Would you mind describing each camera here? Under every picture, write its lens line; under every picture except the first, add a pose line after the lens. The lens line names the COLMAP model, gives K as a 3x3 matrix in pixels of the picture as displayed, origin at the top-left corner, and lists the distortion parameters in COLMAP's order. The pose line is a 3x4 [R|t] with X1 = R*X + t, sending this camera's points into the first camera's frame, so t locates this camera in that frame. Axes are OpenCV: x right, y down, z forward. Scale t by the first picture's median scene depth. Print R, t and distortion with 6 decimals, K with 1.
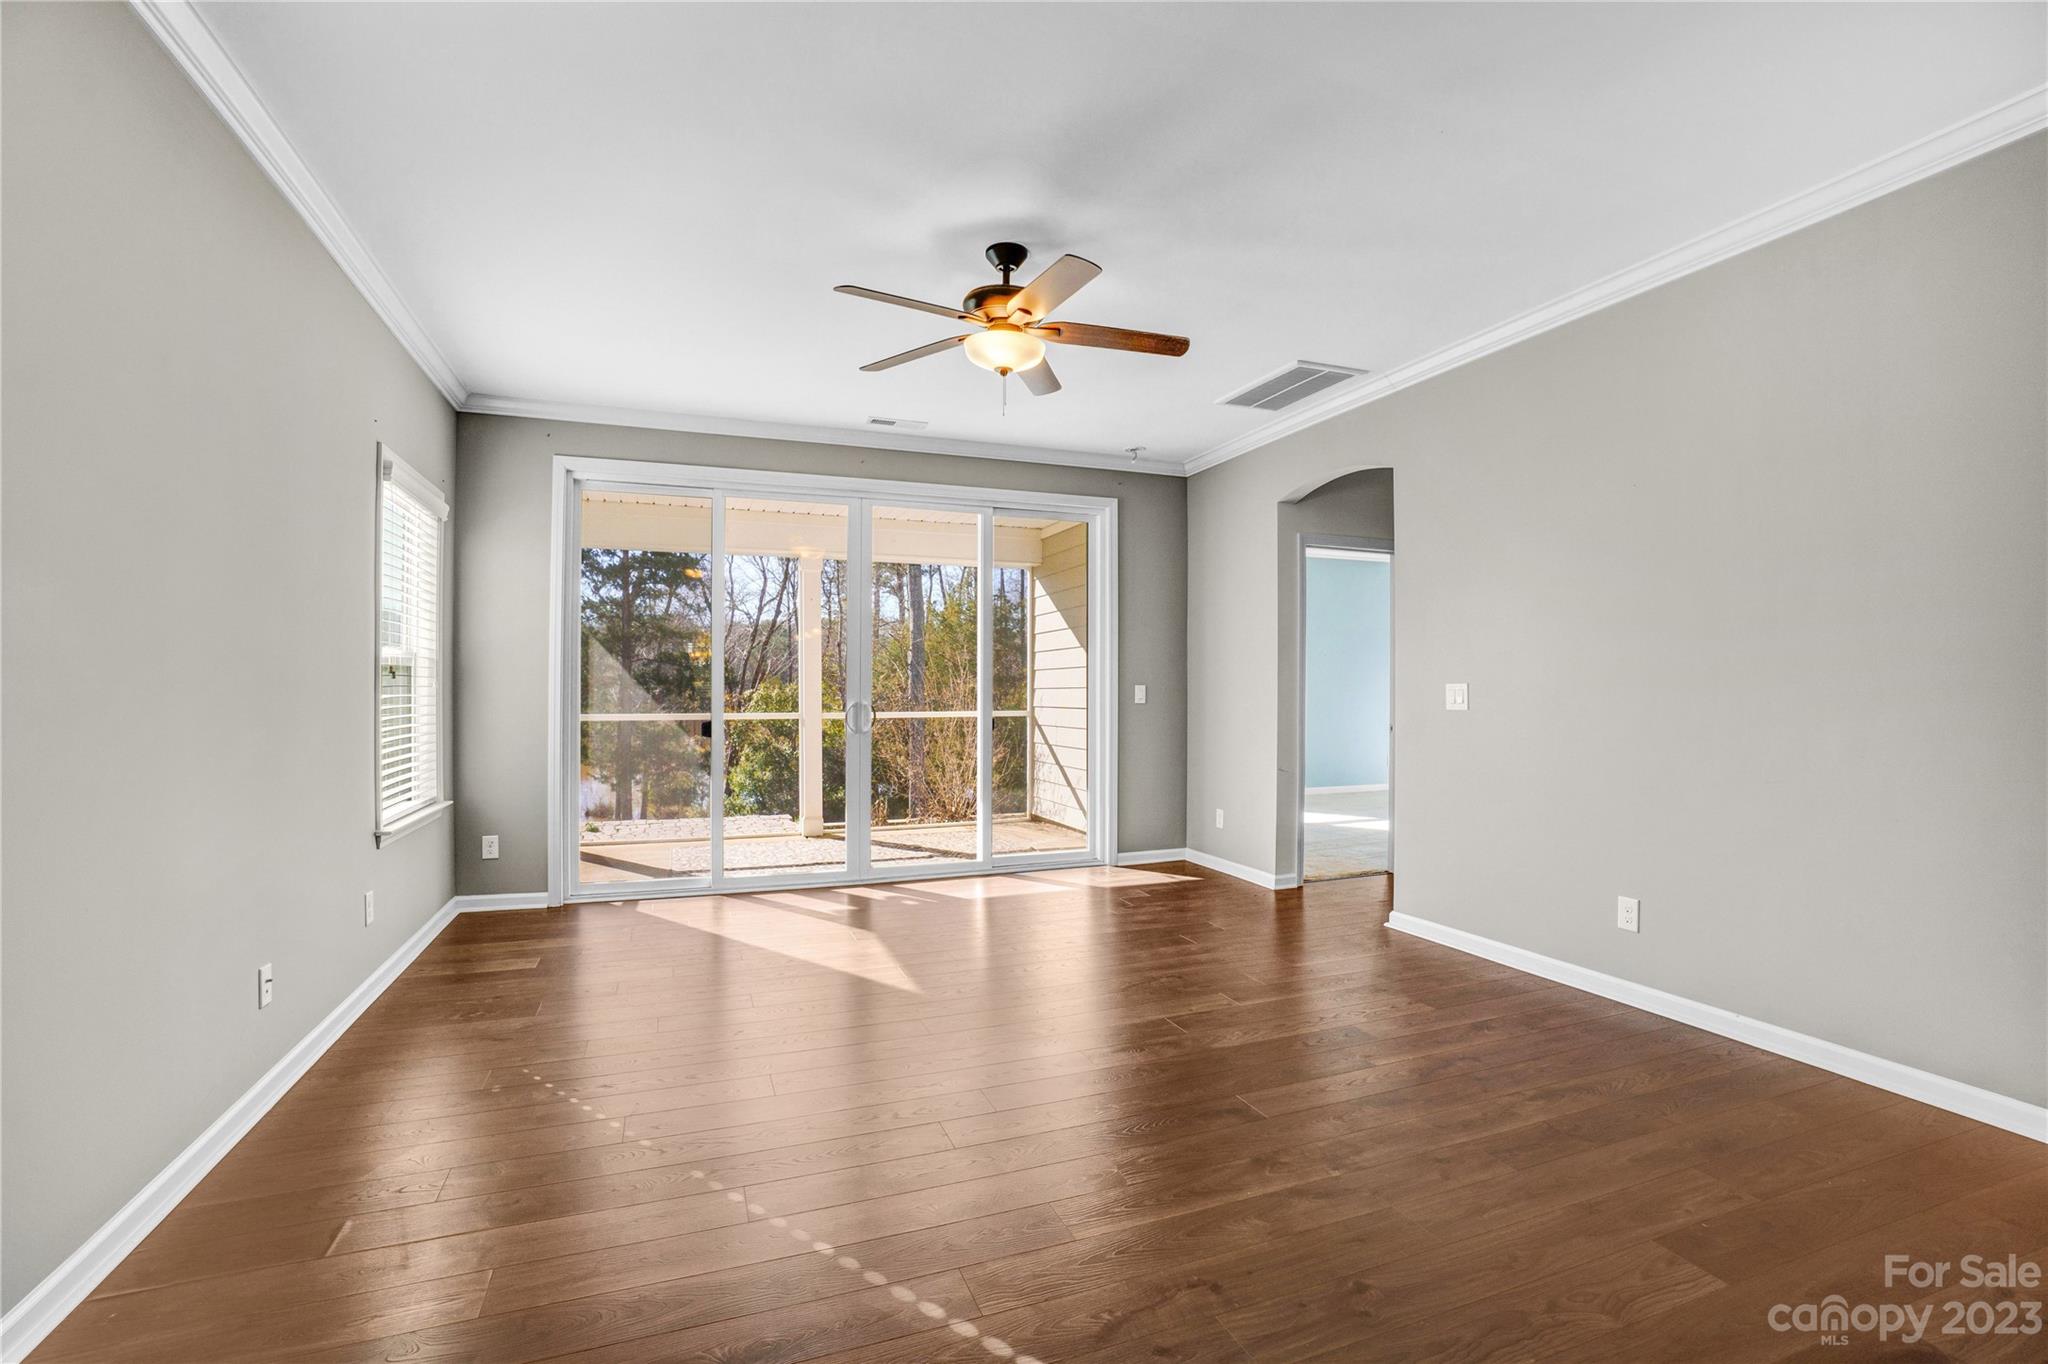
lens RADIAL K [[918.4, 0, 1024.0], [0, 918.4, 682.0], [0, 0, 1]] dist [-0.063152, 0.019513]
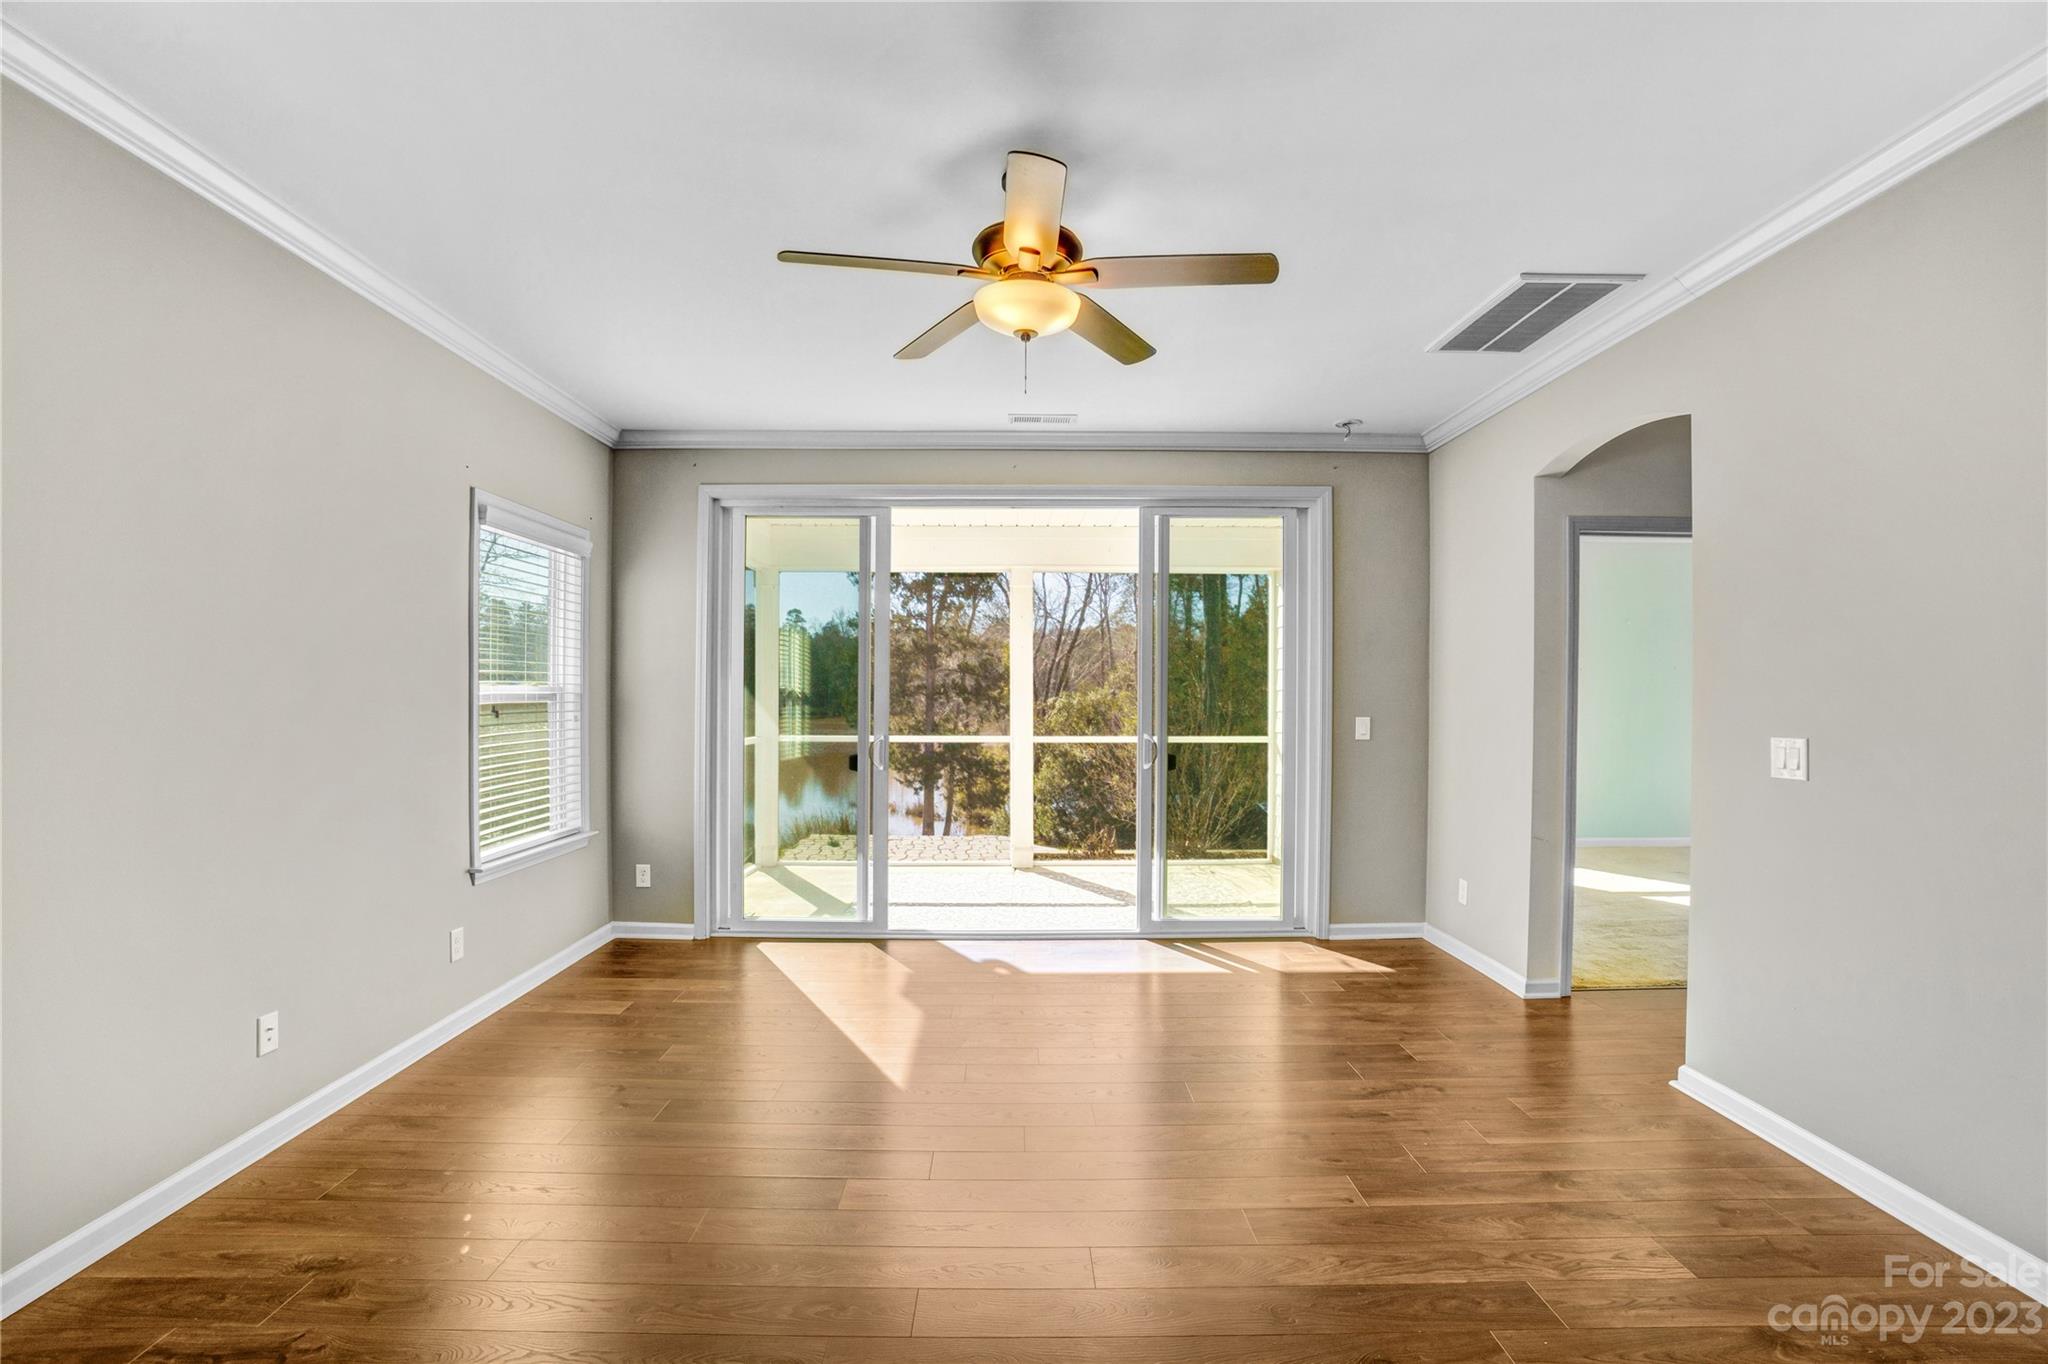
lens RADIAL K [[924.8, 0, 1008.5], [0, 924.8, 694.1], [0, 0, 1]] dist [-0.062852, 0.020625]
pose [[0.934520, 0.003090, -0.355896, 0.145565], [-0.000327, 0.999969, 0.007825, -0.027093], [0.355909, -0.007196, 0.934493, 0.165022]]
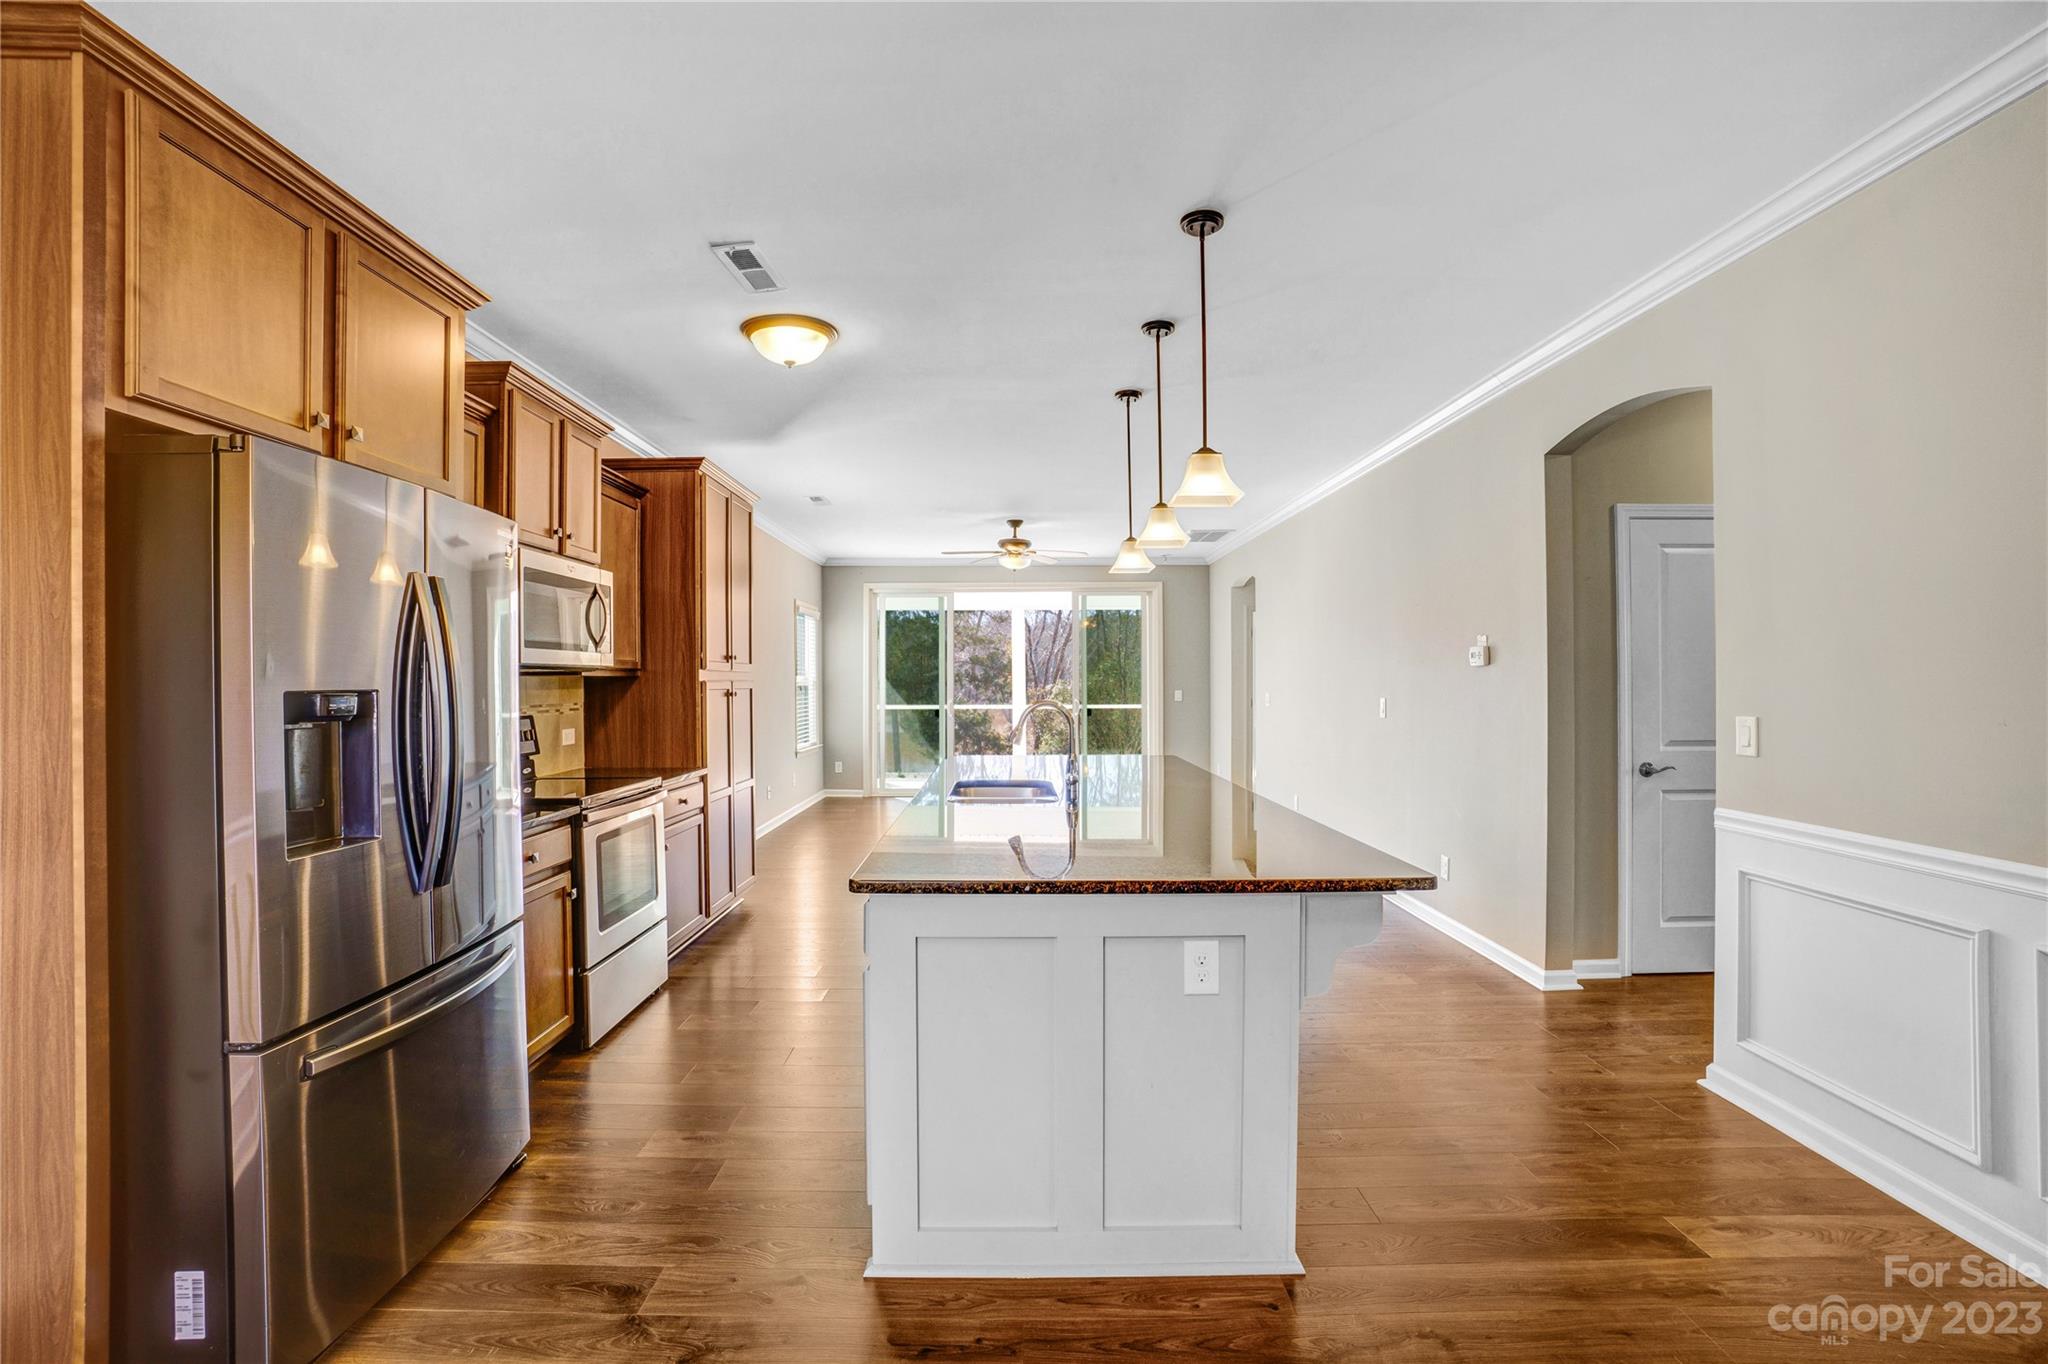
lens RADIAL K [[918.4, 0, 1024.0], [0, 918.4, 682.0], [0, 0, 1]] dist [-0.063152, 0.019513]
pose [[0.939012, -0.002768, -0.343874, 0.532145], [0.005883, 0.999951, 0.008017, -0.033482], [0.343835, -0.009551, 0.938982, -0.835292]]
